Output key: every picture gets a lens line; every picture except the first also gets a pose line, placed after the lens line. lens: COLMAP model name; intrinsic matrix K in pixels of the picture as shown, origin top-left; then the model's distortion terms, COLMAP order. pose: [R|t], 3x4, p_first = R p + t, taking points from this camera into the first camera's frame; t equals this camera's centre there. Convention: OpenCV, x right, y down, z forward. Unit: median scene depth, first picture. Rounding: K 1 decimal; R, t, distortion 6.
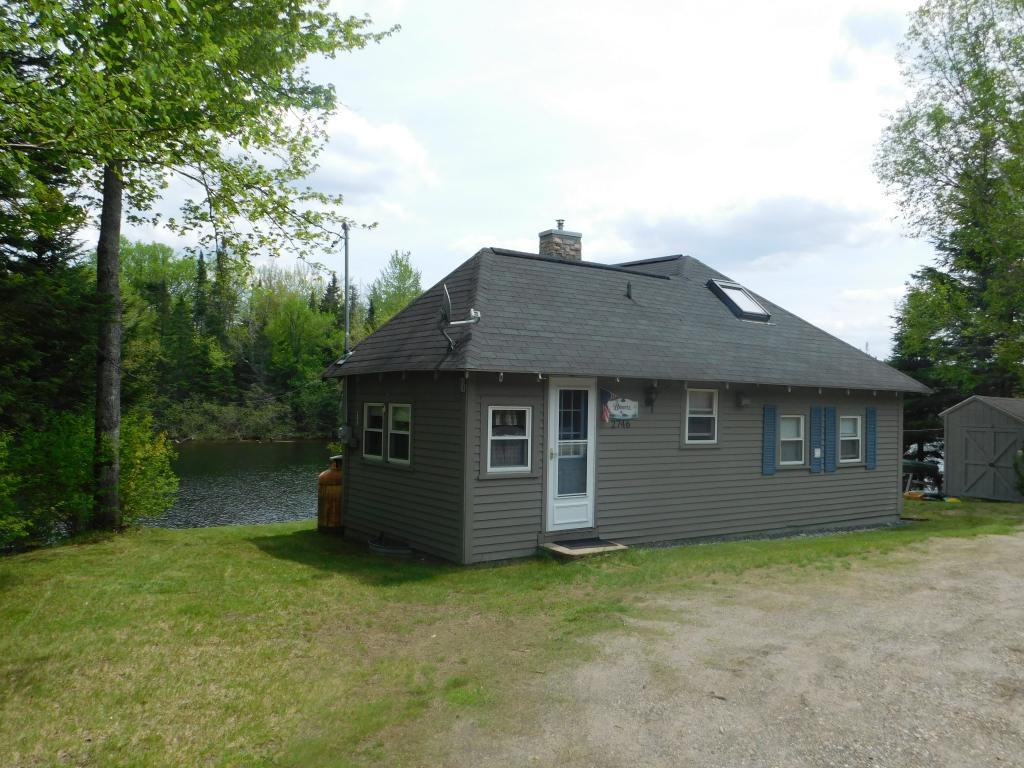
lens RADIAL K [[811.8, 0, 506.7], [0, 811.8, 380.9], [0, 0, 1]] dist [-0.019271, -0.003048]
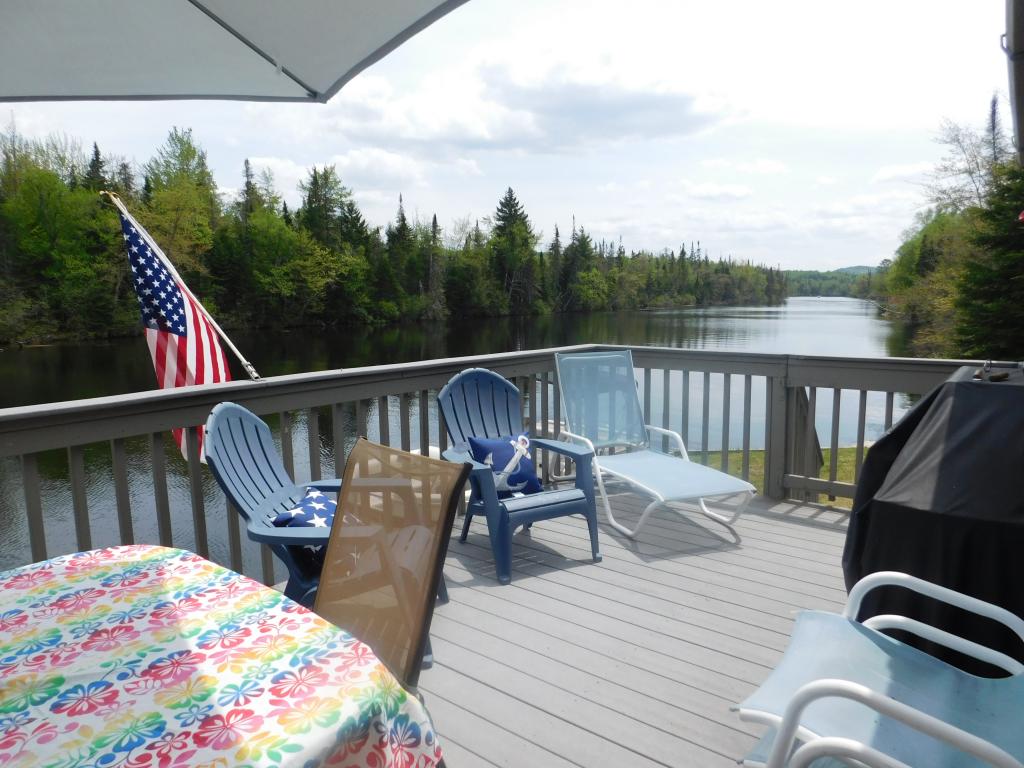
lens RADIAL K [[664.8, 0, 509.2], [0, 664.8, 384.4], [0, 0, 1]] dist [-0.054855, 0.028911]
pose [[0.953070, -0.063963, 0.295915, -0.164846], [0.013660, 0.985517, 0.169028, 0.066441], [-0.302441, -0.157054, 0.940140, 1.843268]]
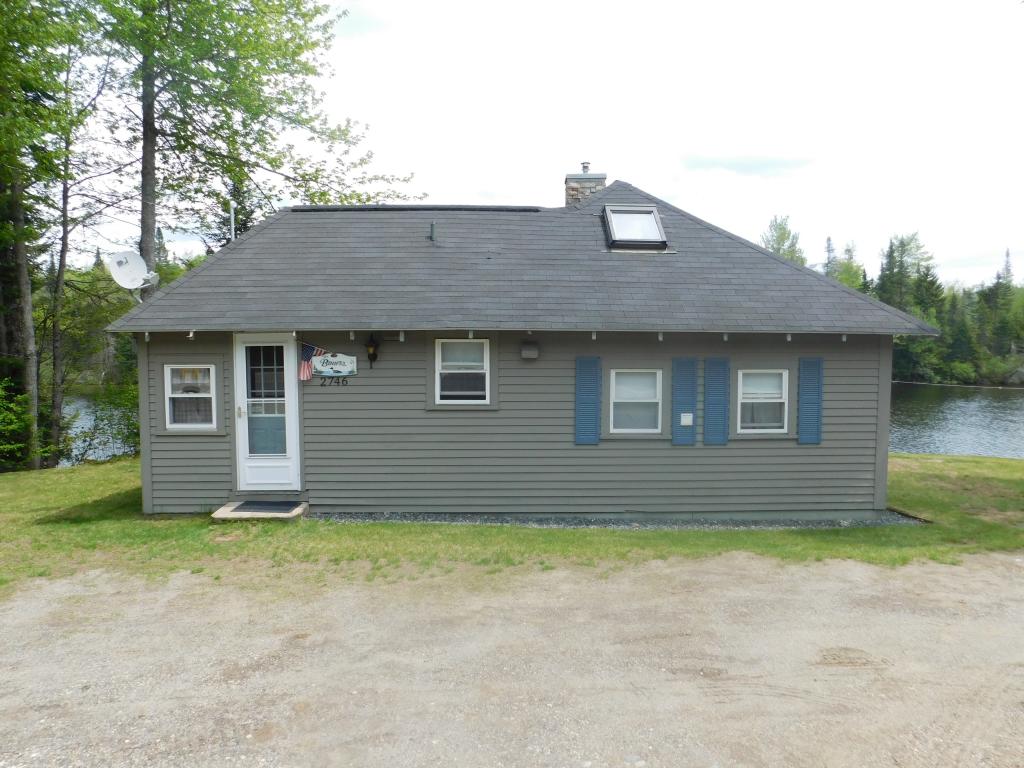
lens RADIAL K [[664.8, 0, 510.9], [0, 664.8, 387.2], [0, 0, 1]] dist [-0.054855, 0.028911]
pose [[0.838185, 0.011881, -0.545257, 0.653692], [0.029915, 0.997256, 0.067716, 0.013805], [0.544566, -0.073070, 0.835529, 0.445255]]
